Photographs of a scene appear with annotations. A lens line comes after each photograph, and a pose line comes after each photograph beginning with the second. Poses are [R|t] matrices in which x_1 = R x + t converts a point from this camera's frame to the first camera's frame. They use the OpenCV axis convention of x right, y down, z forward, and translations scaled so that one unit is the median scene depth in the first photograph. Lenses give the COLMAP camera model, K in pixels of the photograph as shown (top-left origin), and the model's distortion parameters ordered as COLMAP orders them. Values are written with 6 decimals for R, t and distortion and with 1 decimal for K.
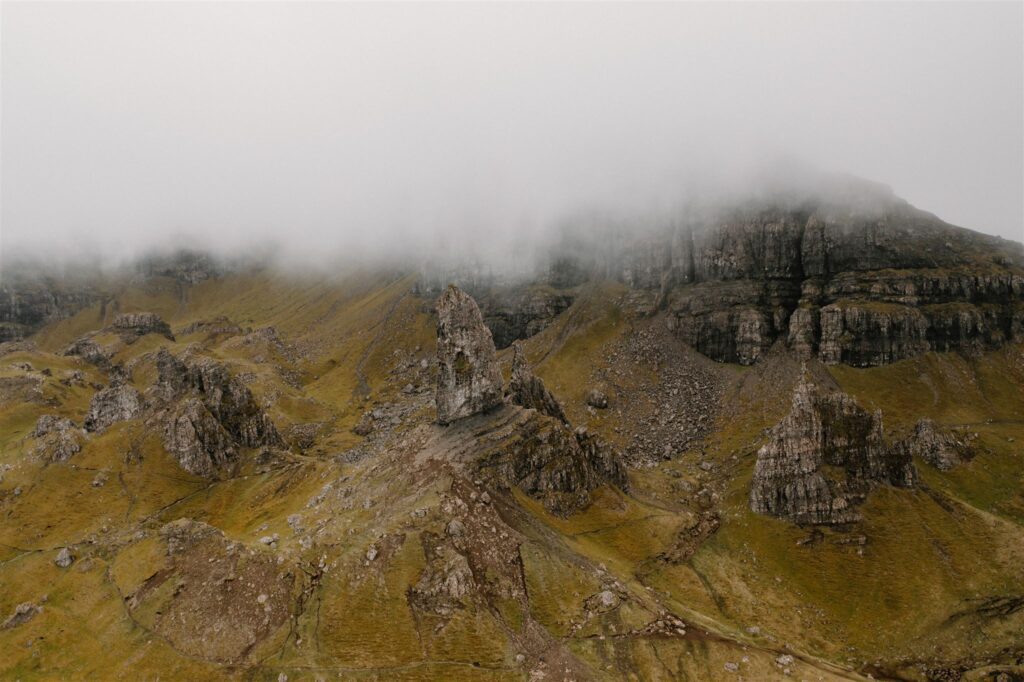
lens RADIAL K [[682.2, 0, 503.7], [0, 682.2, 343.5], [0, 0, 1]] dist [-0.046143, 0.057829]
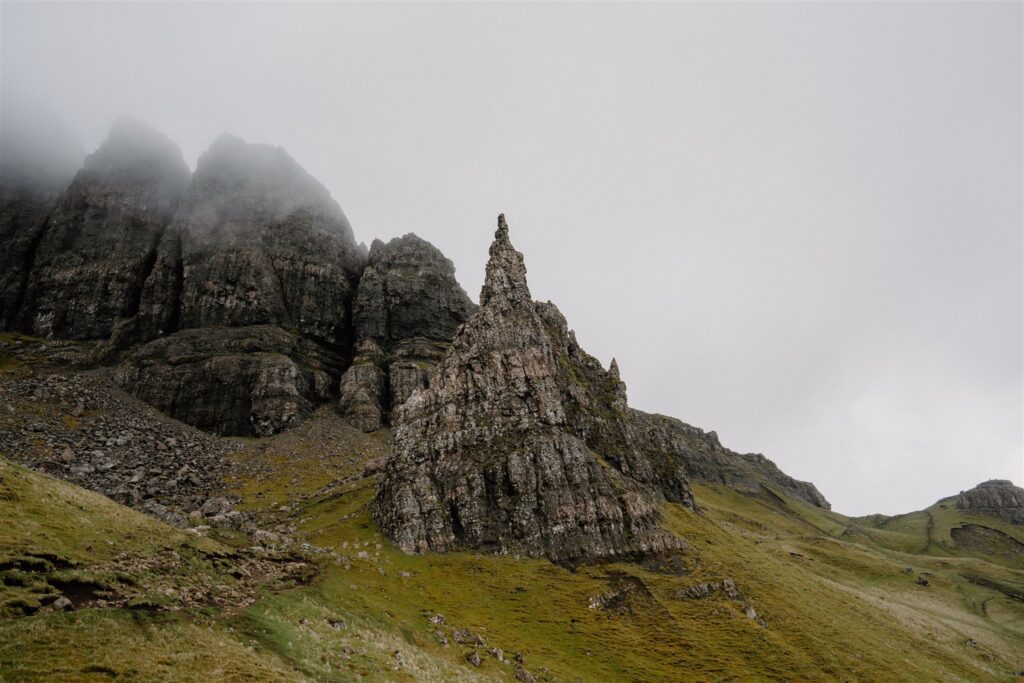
lens RADIAL K [[682.2, 0, 503.7], [0, 682.2, 344.0], [0, 0, 1]] dist [-0.046143, 0.057829]
pose [[0.708251, 0.271454, 0.651685, 0.116094], [0.027101, 0.911983, -0.409331, 0.187758], [-0.705440, 0.307571, 0.638556, 0.488930]]
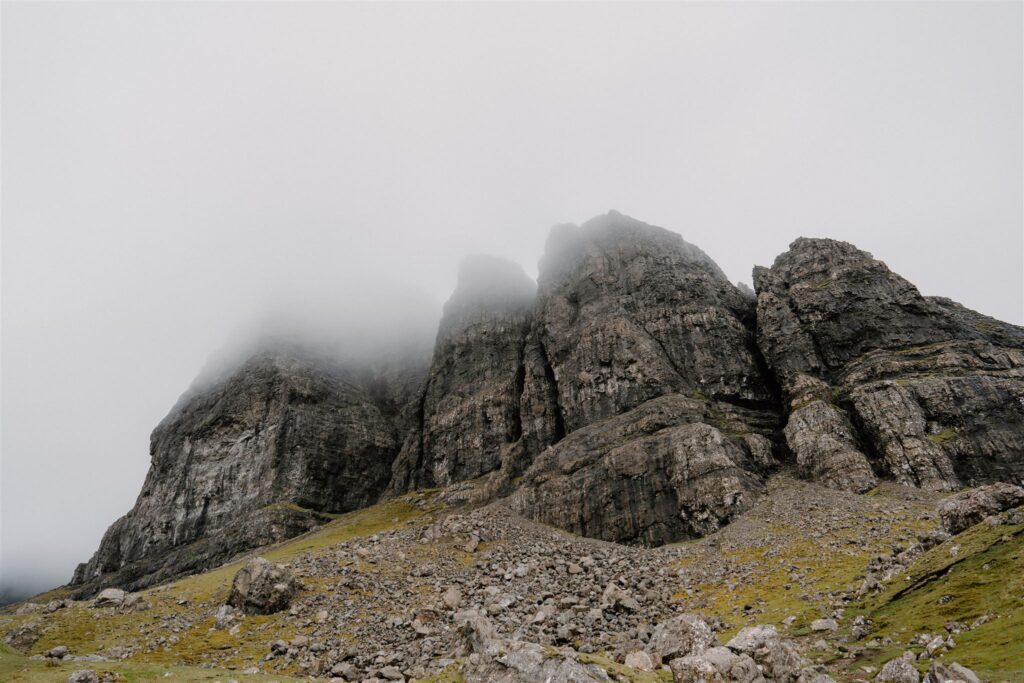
lens RADIAL K [[697.2, 0, 491.8], [0, 697.2, 319.5], [0, 0, 1]] dist [-0.049289, 0.061022]
pose [[0.988646, 0.064146, 0.135884, 0.174723], [0.031482, 0.795811, -0.604726, 0.161489], [-0.146929, 0.602138, 0.784756, 0.635574]]
